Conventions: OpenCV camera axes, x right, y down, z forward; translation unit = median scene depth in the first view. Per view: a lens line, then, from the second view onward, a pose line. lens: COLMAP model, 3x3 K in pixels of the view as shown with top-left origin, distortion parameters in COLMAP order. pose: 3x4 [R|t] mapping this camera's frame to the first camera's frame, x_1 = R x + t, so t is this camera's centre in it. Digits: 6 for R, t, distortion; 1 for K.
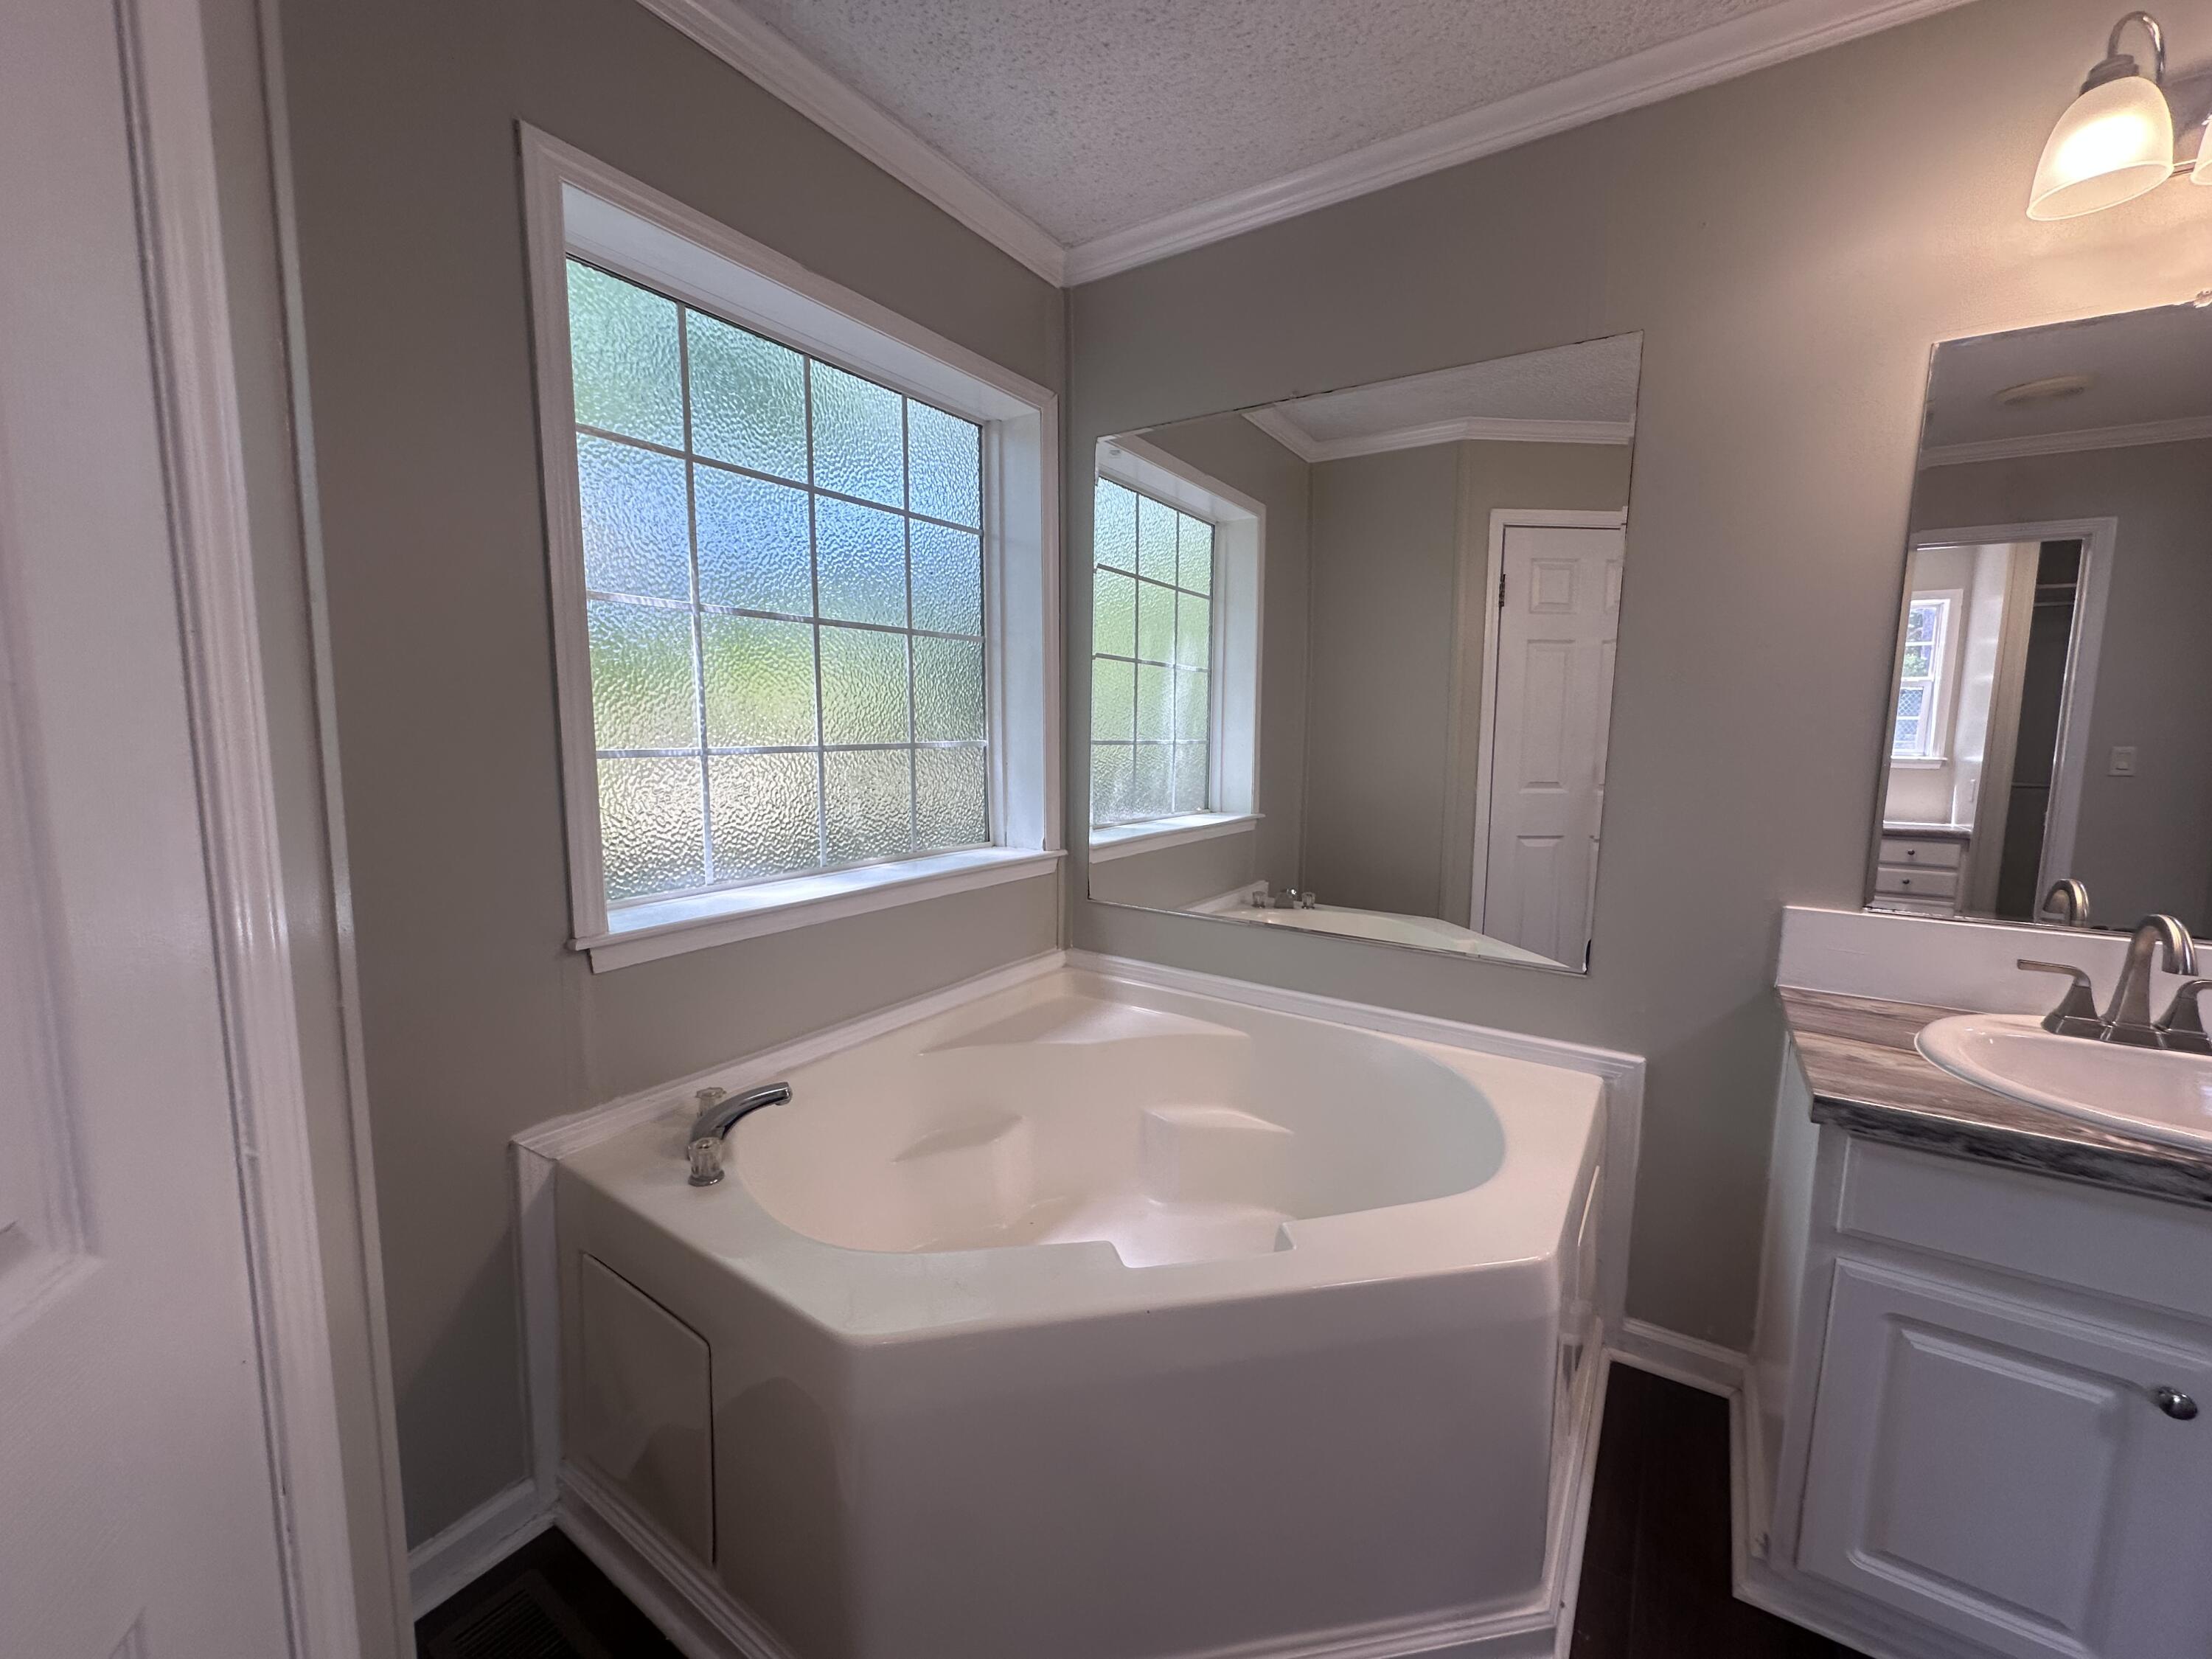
lens RADIAL K [[882.9, 0, 1105.0], [0, 882.9, 831.1], [0, 0, 1]] dist [-0.003809, 0.000385]
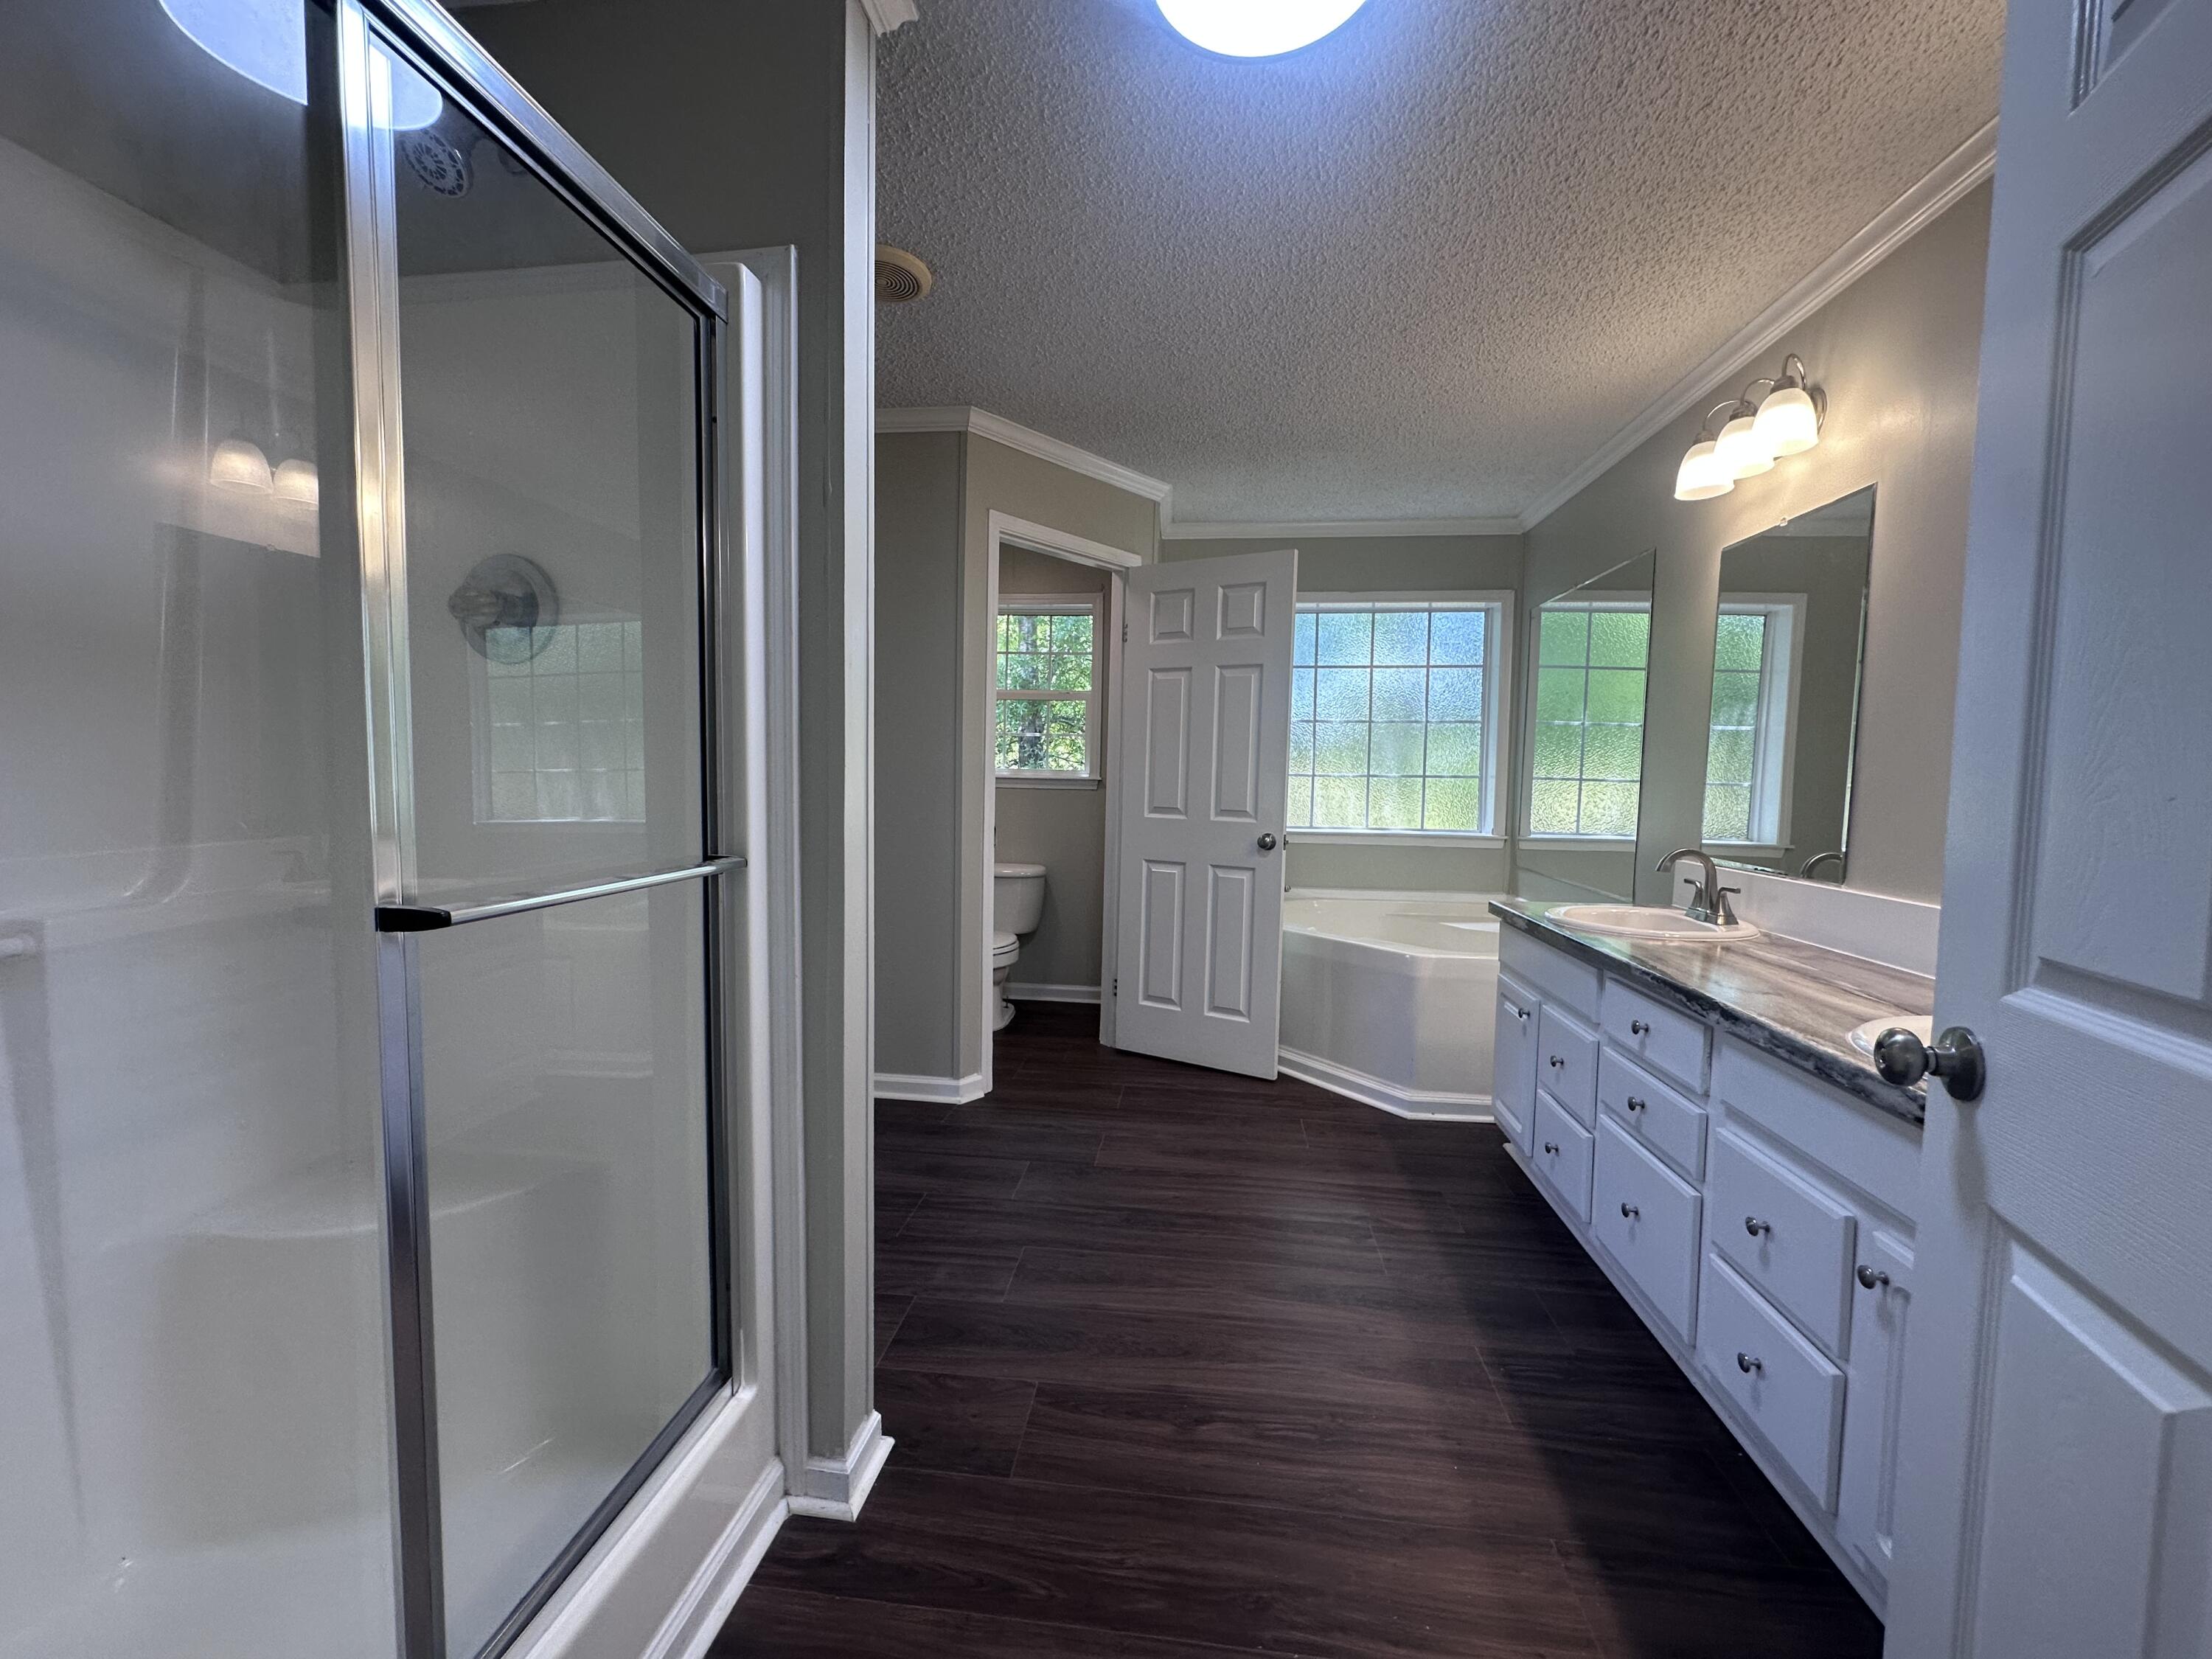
lens RADIAL K [[882.9, 0, 1105.0], [0, 882.9, 831.1], [0, 0, 1]] dist [-0.003809, 0.000385]
pose [[0.446072, 0.052338, -0.893465, 2.048508], [-0.114960, 0.993370, 0.000795, 0.179240], [0.887583, 0.102358, 0.449131, -0.898279]]
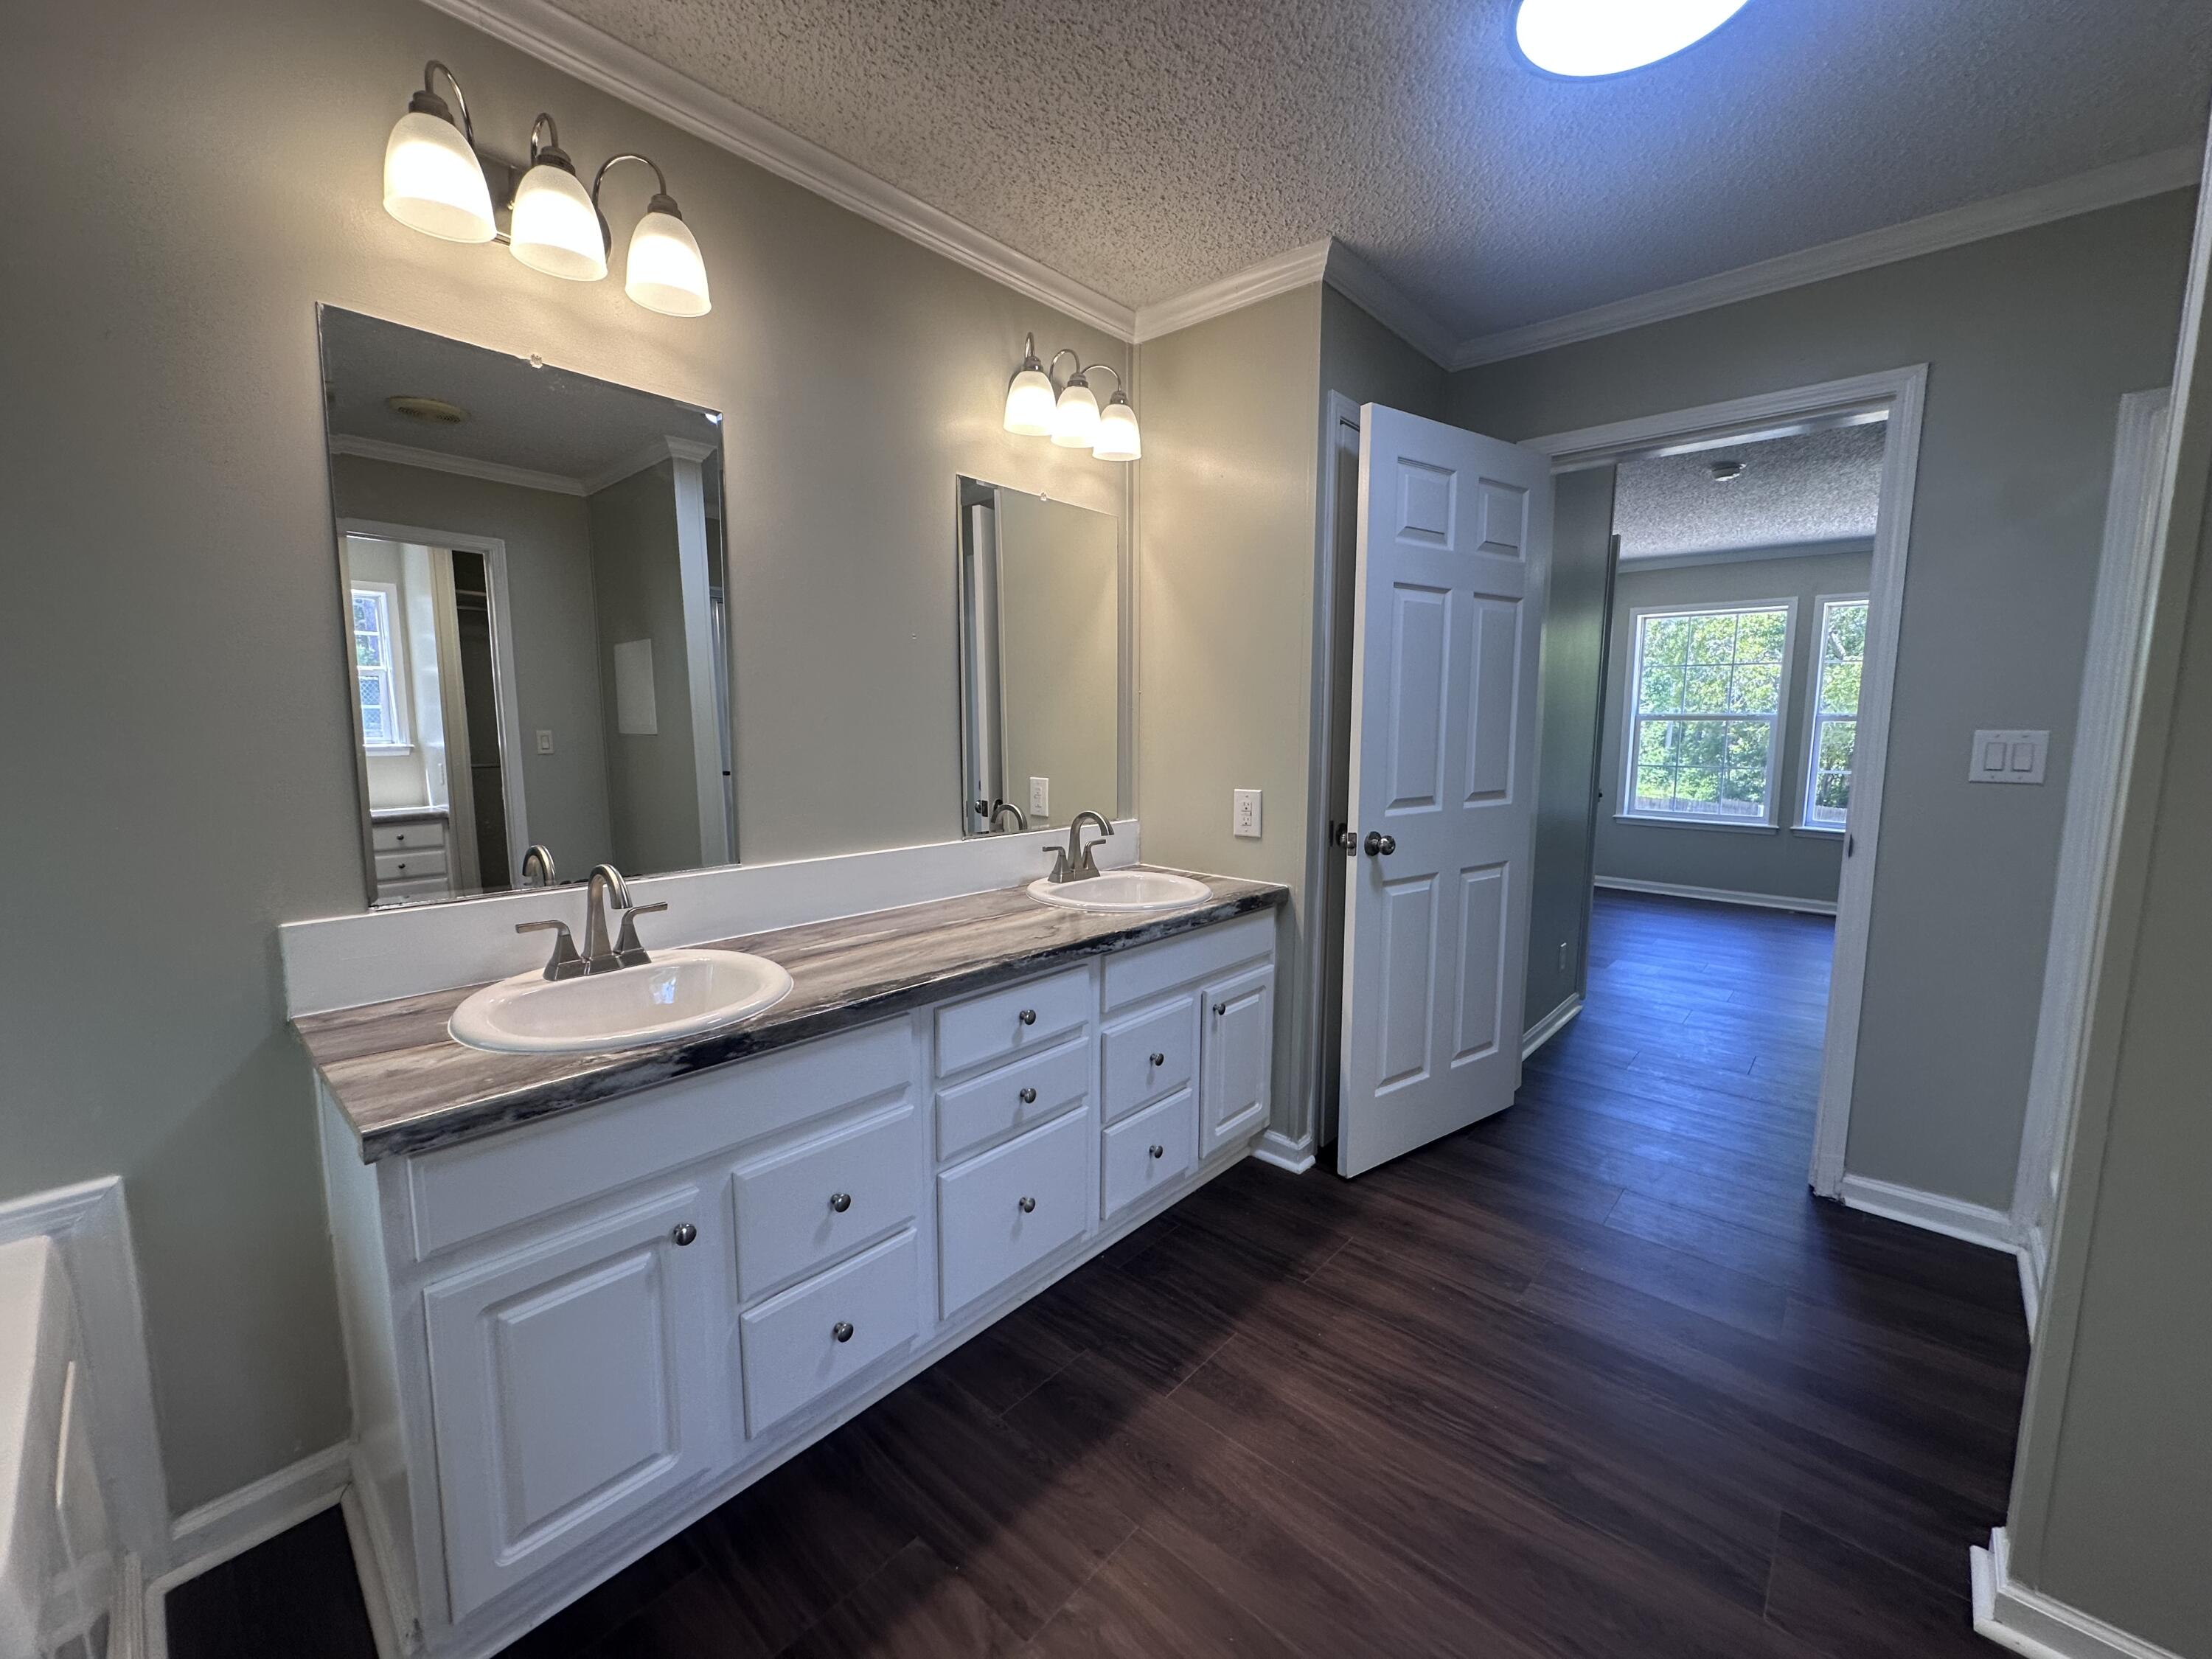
lens RADIAL K [[882.9, 0, 1105.0], [0, 882.9, 831.1], [0, 0, 1]] dist [-0.003809, 0.000385]
pose [[0.143543, -0.127912, 0.981343, 0.078419], [0.116482, 0.986903, 0.111599, -0.006363], [-0.982765, 0.098290, 0.156562, 0.092282]]
